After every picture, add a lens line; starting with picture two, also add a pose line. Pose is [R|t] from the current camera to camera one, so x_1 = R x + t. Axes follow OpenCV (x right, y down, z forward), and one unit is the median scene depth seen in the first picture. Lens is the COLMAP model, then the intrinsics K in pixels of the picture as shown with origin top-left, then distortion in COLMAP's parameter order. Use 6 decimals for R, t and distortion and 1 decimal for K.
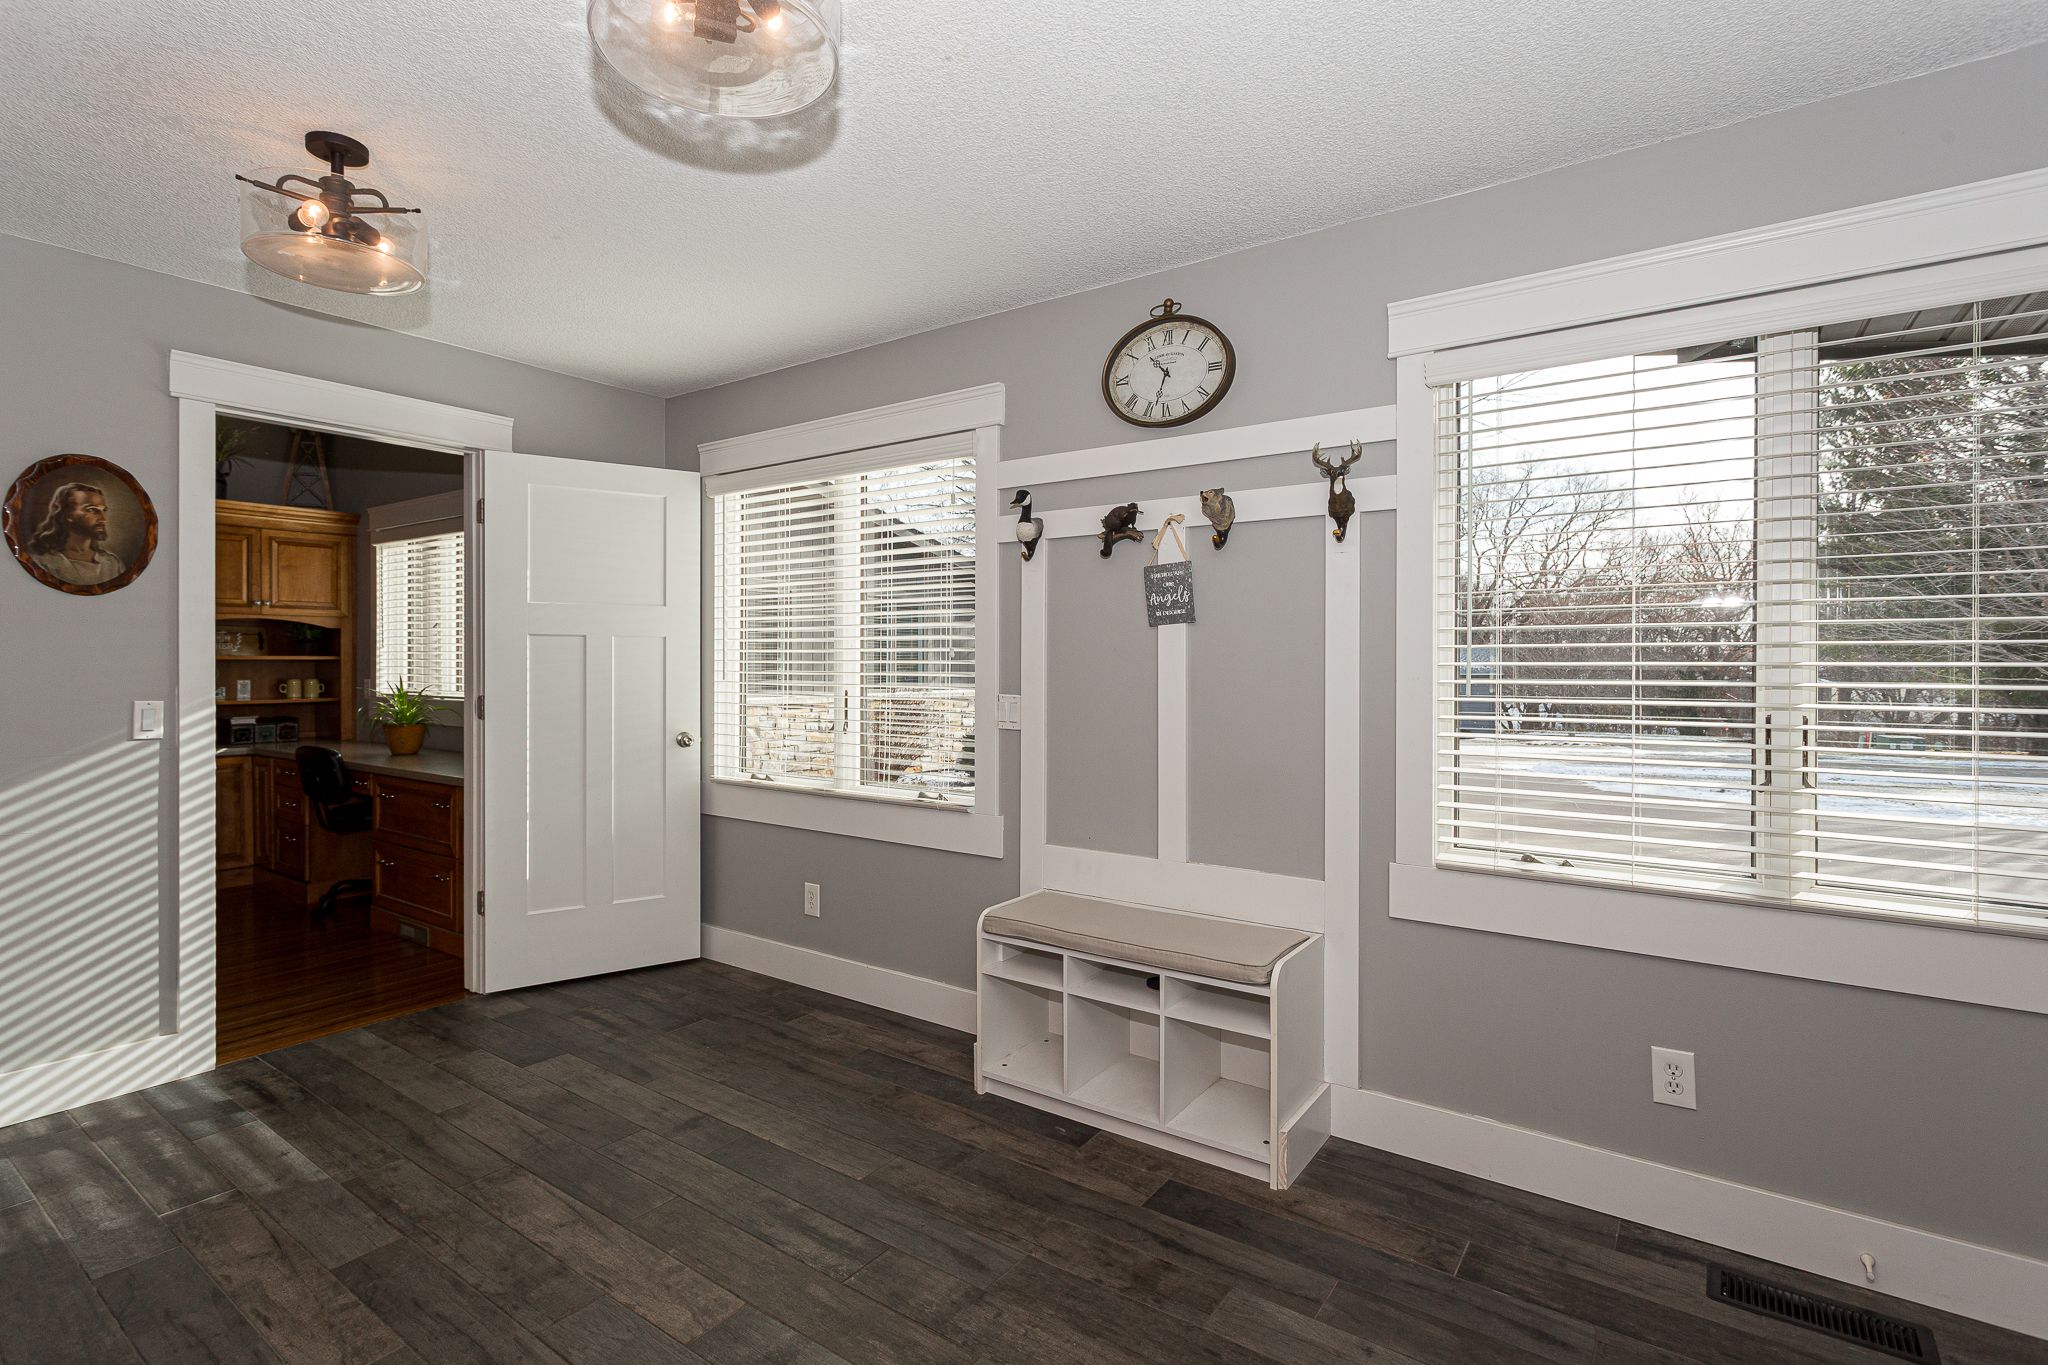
lens RADIAL K [[982.5, 0, 1015.1], [0, 982.5, 672.9], [0, 0, 1]] dist [0.001072, 0.000714]
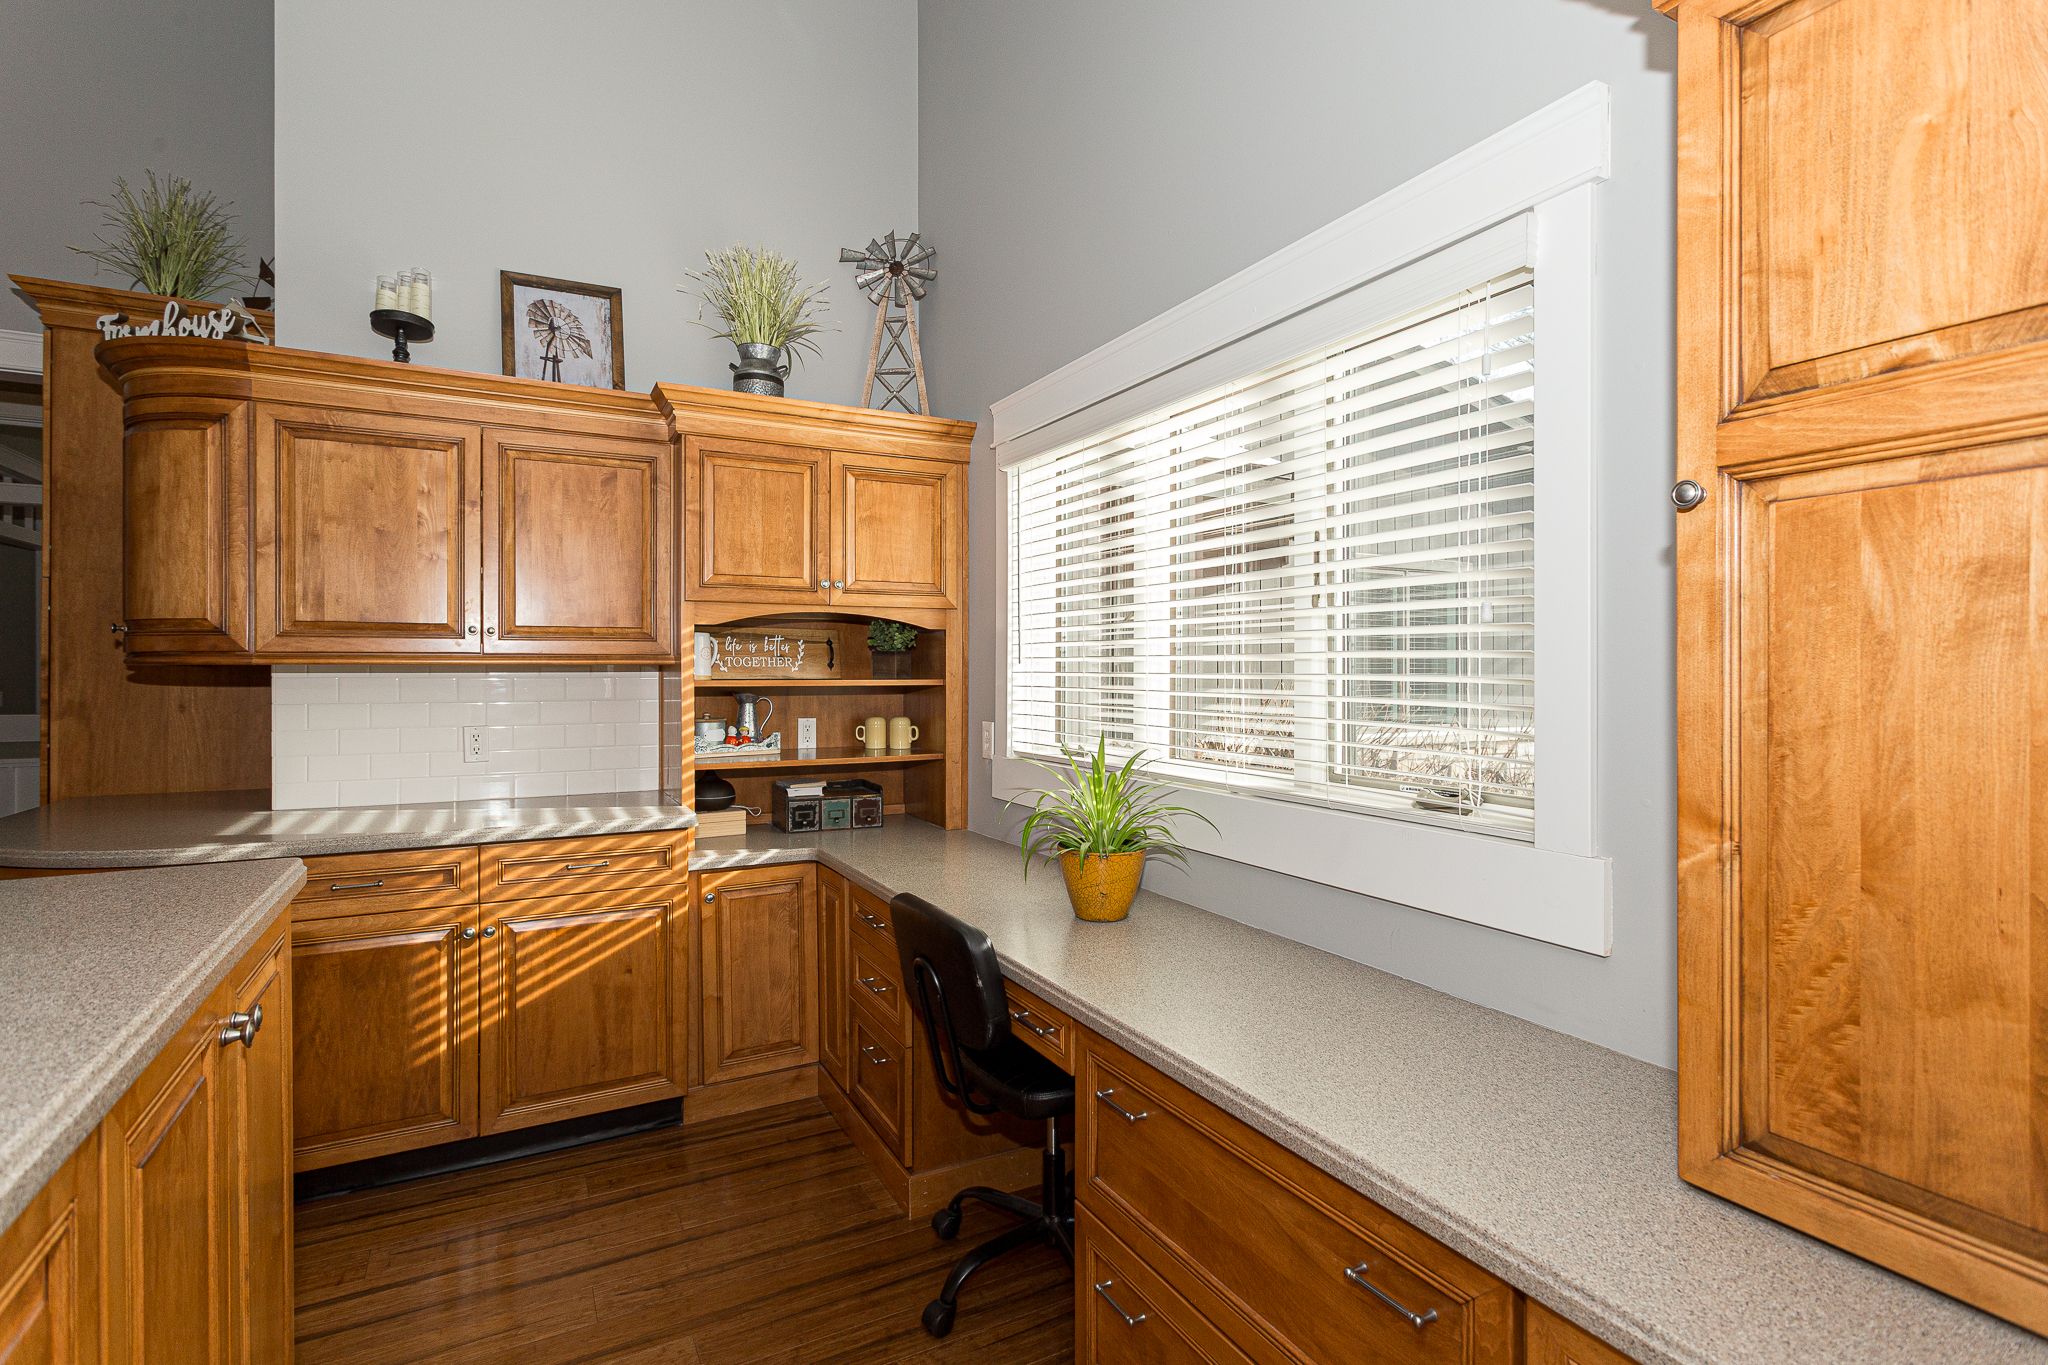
lens RADIAL K [[982.5, 0, 1028.9], [0, 982.5, 675.4], [0, 0, 1]] dist [0.001072, 0.000714]
pose [[0.897082, -0.001490, -0.441862, -0.407724], [-0.001256, 0.999982, -0.005922, -0.016293], [0.441863, 0.005868, 0.897064, 0.534548]]
